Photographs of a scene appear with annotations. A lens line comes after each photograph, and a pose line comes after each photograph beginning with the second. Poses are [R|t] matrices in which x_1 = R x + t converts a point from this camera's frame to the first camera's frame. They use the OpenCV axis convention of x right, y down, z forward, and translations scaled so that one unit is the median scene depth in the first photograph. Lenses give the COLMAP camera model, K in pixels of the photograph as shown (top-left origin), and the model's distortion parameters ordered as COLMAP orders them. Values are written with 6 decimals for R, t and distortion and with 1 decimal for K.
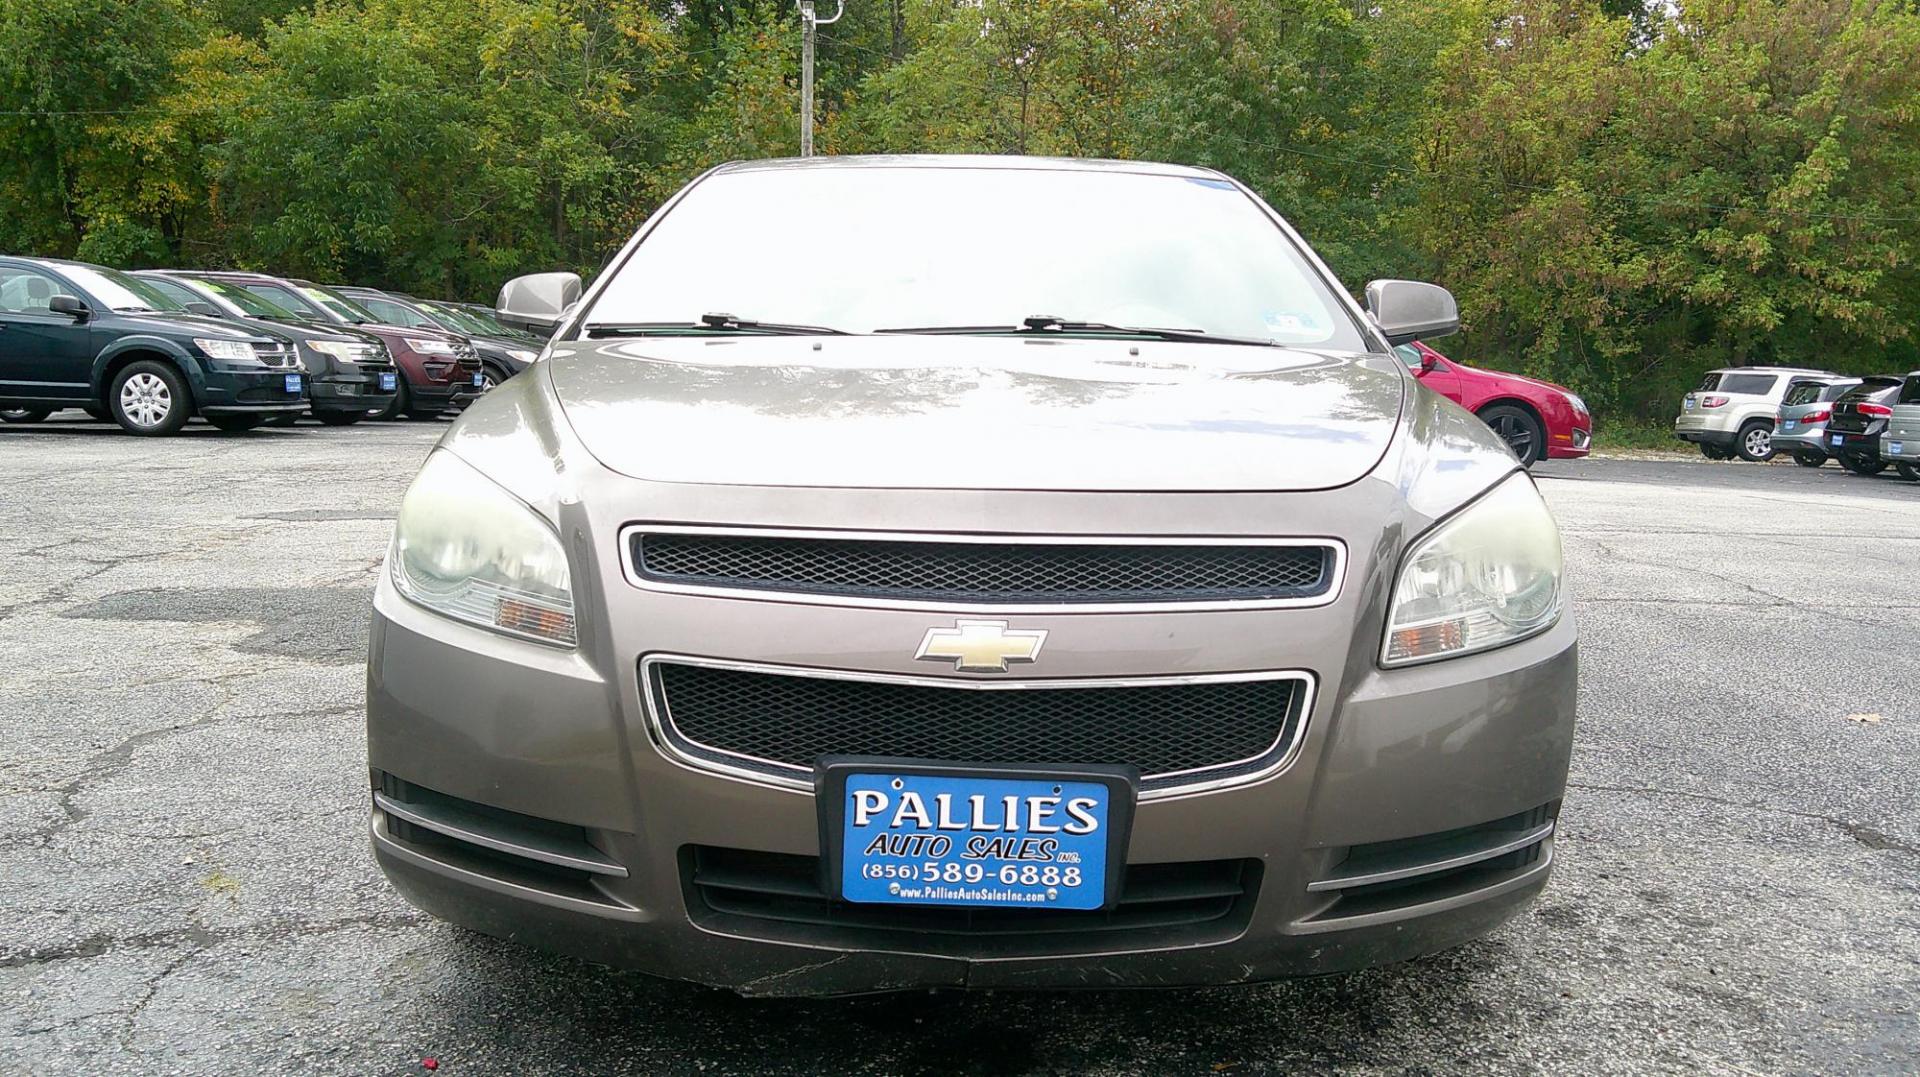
lens RADIAL K [[1689.5, 0, 938.8], [0, 1689.5, 527.9], [0, 0, 1]] dist [0.133283, -0.389988]
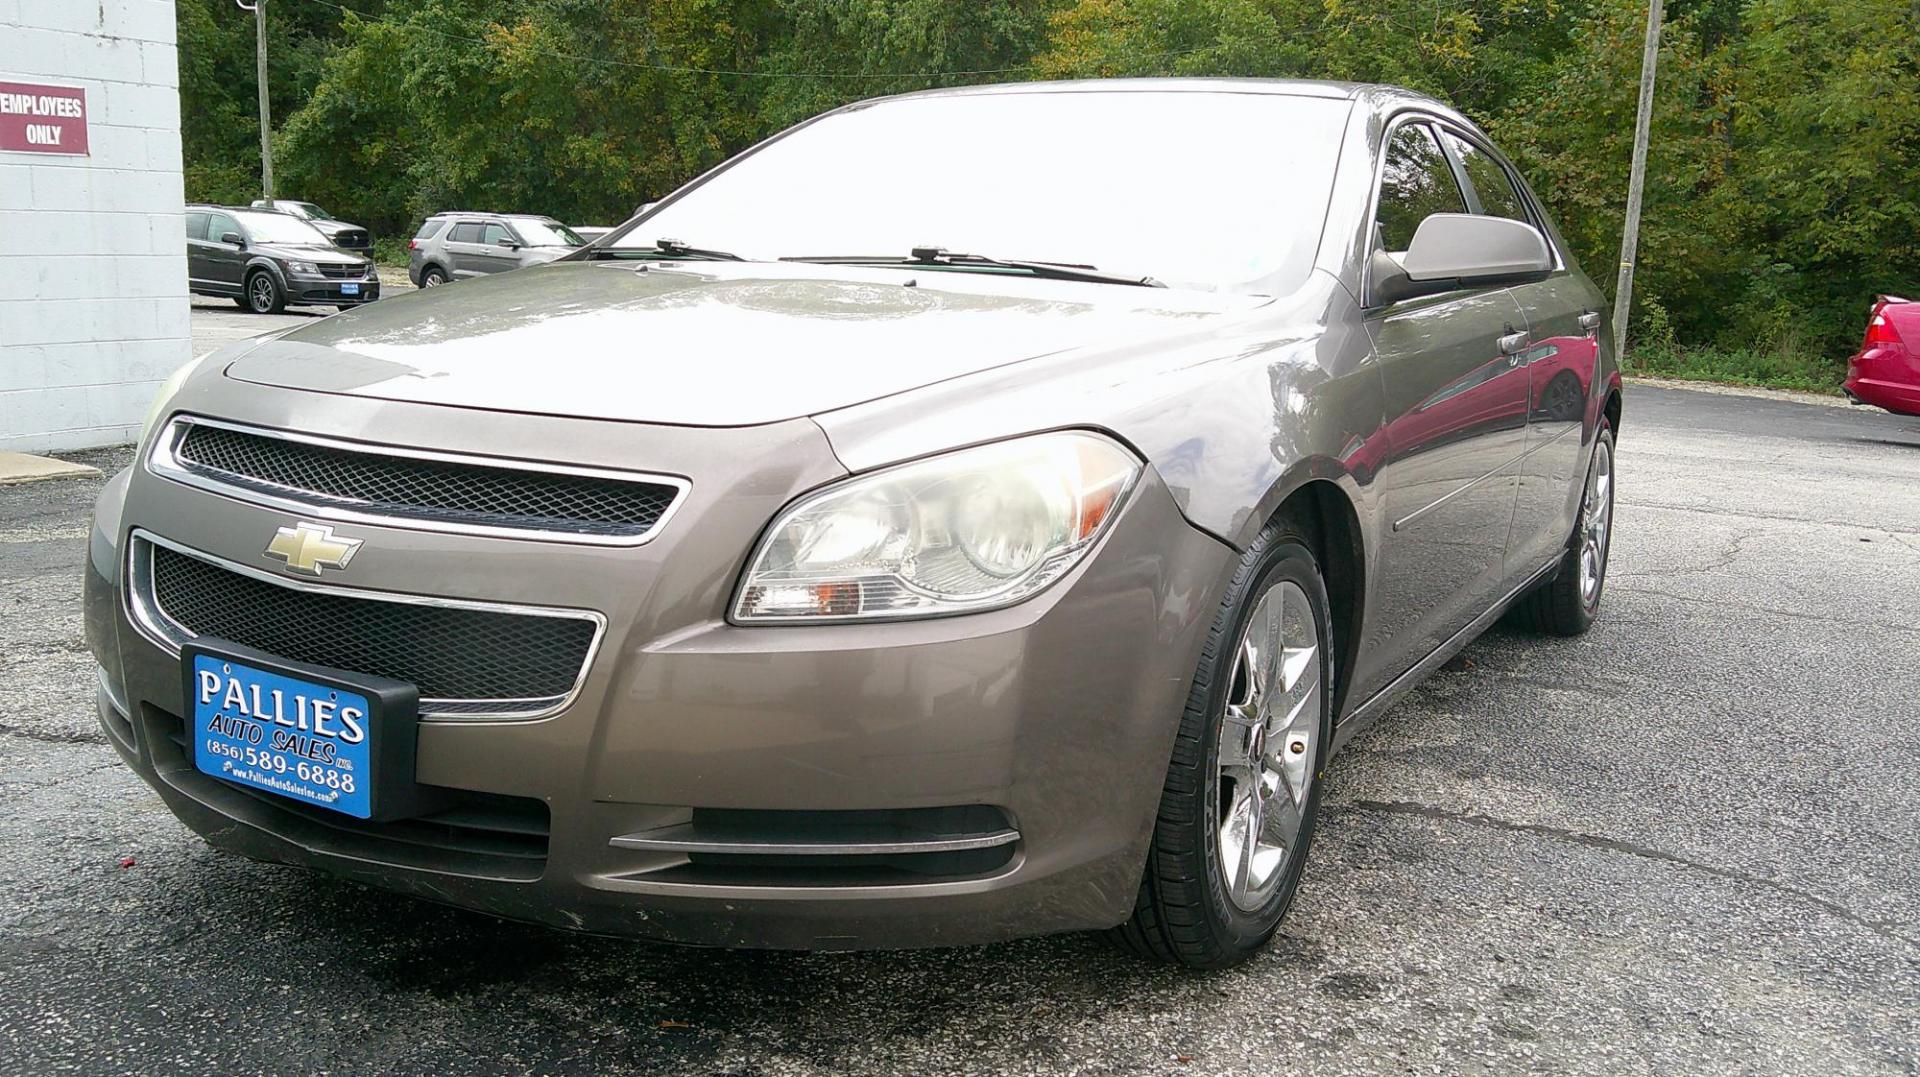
lens RADIAL K [[1689.5, 0, 938.8], [0, 1689.5, 527.9], [0, 0, 1]] dist [0.133283, -0.389988]
pose [[0.872679, 0.095163, -0.478932, 0.828652], [-0.081649, 0.995455, 0.049021, -0.024220], [0.481420, -0.003675, 0.876482, 0.267055]]
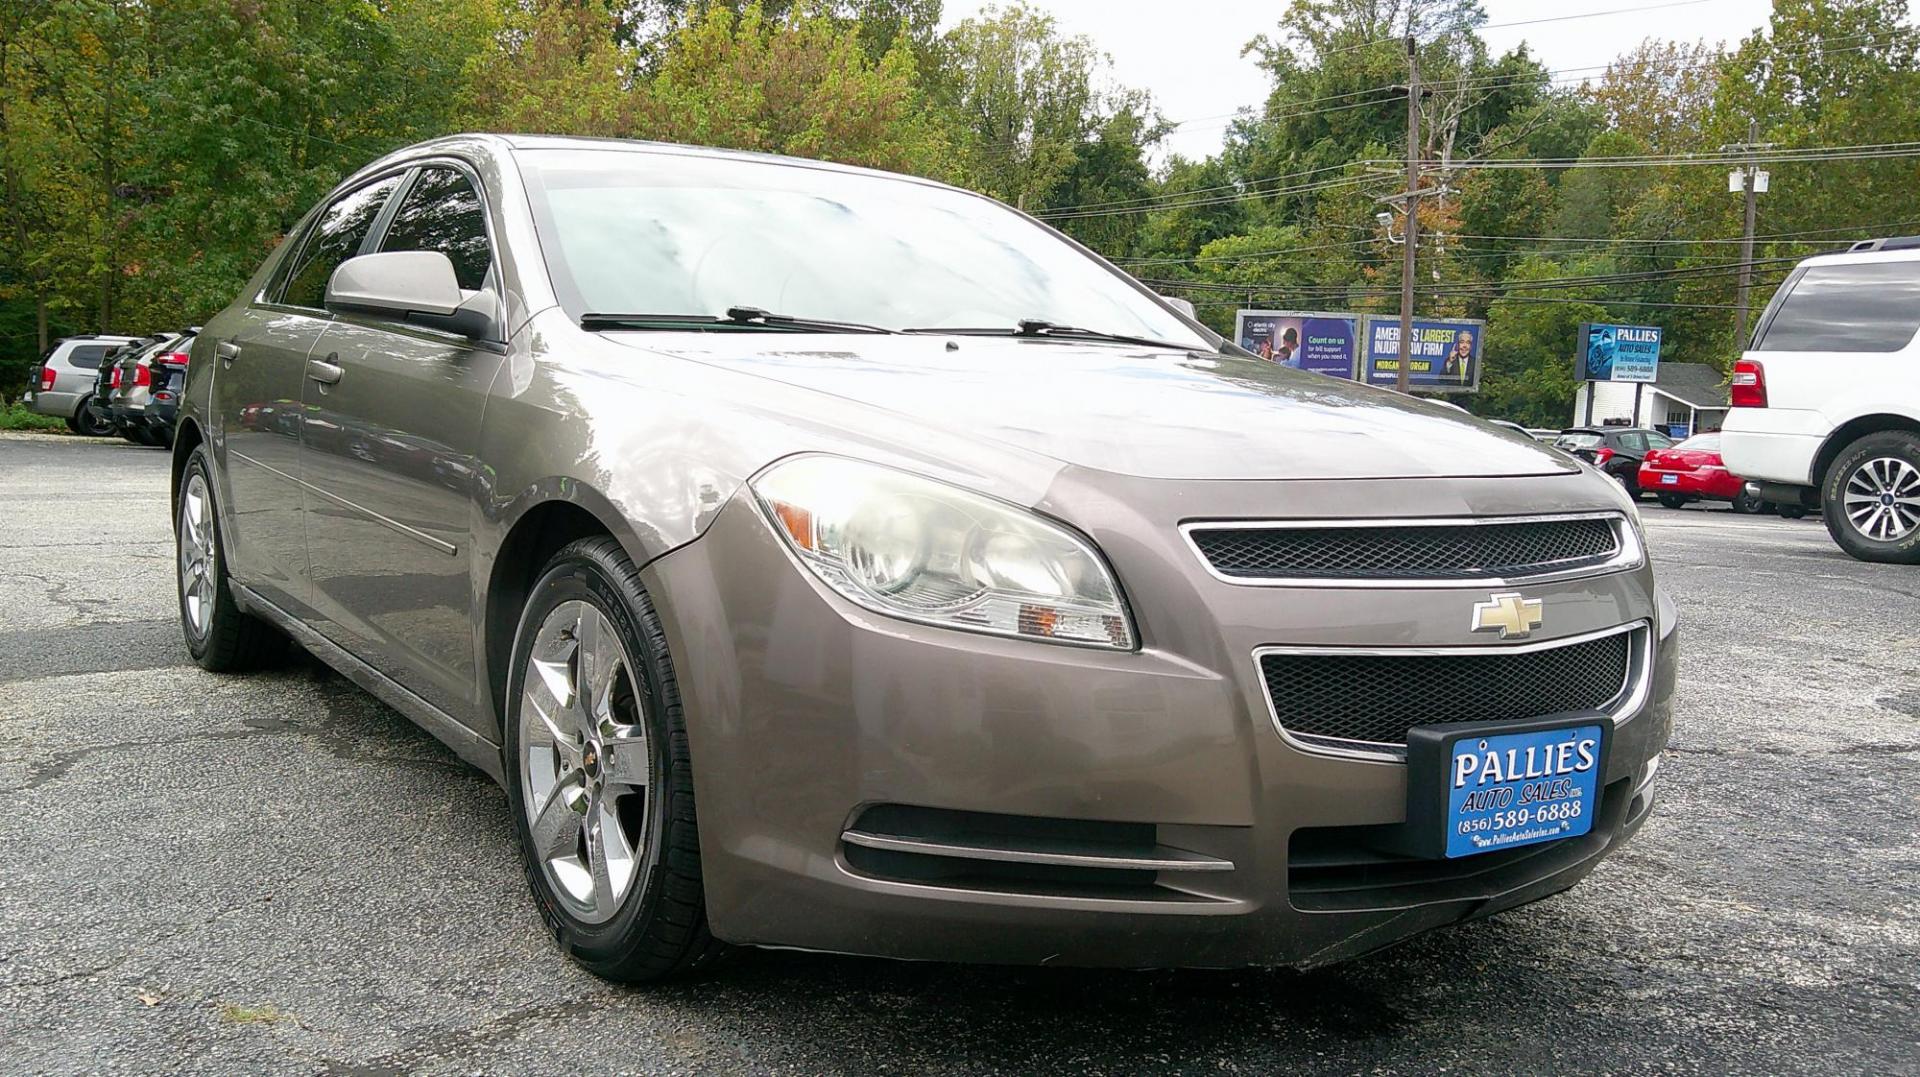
lens RADIAL K [[1689.5, 0, 938.8], [0, 1689.5, 527.9], [0, 0, 1]] dist [0.133283, -0.389988]
pose [[0.830466, -0.039440, 0.555671, -0.889039], [0.041243, 0.999106, 0.009275, -0.014240], [-0.555540, 0.015215, 0.831350, 0.260198]]
